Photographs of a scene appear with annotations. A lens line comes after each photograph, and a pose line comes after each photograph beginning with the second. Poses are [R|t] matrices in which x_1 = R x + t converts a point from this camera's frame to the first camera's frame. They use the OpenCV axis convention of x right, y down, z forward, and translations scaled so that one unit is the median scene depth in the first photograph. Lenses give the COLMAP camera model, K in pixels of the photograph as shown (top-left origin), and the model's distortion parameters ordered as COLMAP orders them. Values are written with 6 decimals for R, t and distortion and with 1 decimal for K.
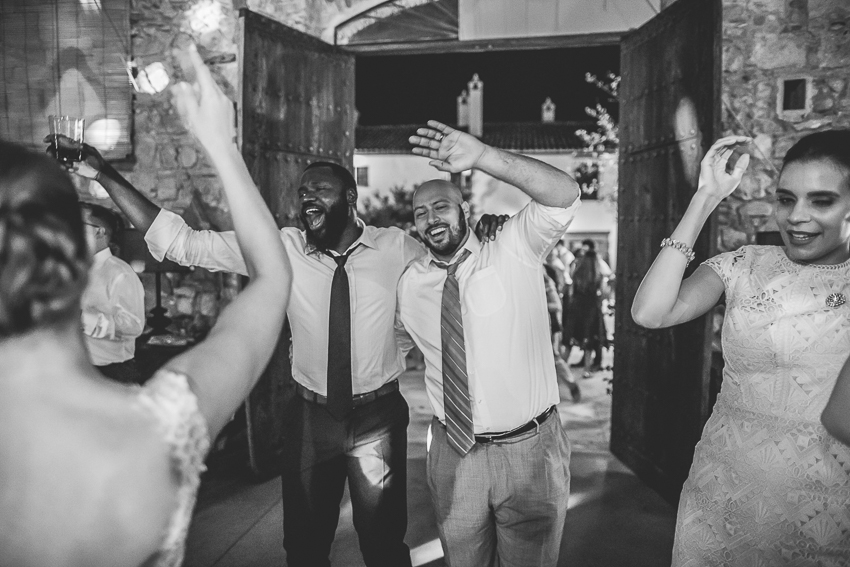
lens RADIAL K [[577.0, 0, 425.7], [0, 577.0, 281.1], [0, 0, 1]] dist [-0.001929, 0.007263]
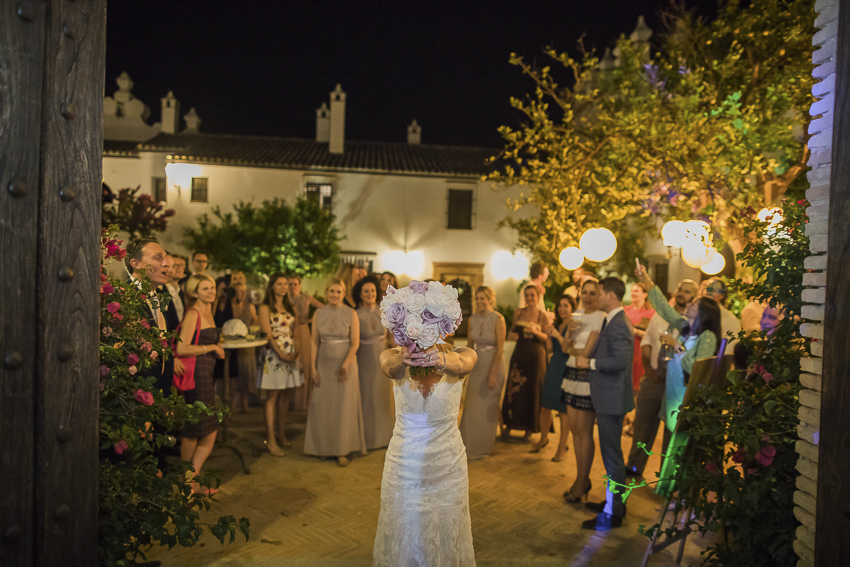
lens RADIAL K [[577.0, 0, 425.7], [0, 577.0, 281.1], [0, 0, 1]] dist [-0.001929, 0.007263]
pose [[0.966526, 0.019916, 0.255794, -0.005060], [-0.006938, 0.998647, -0.051537, -0.009806], [-0.256474, 0.048037, 0.965357, 0.126612]]
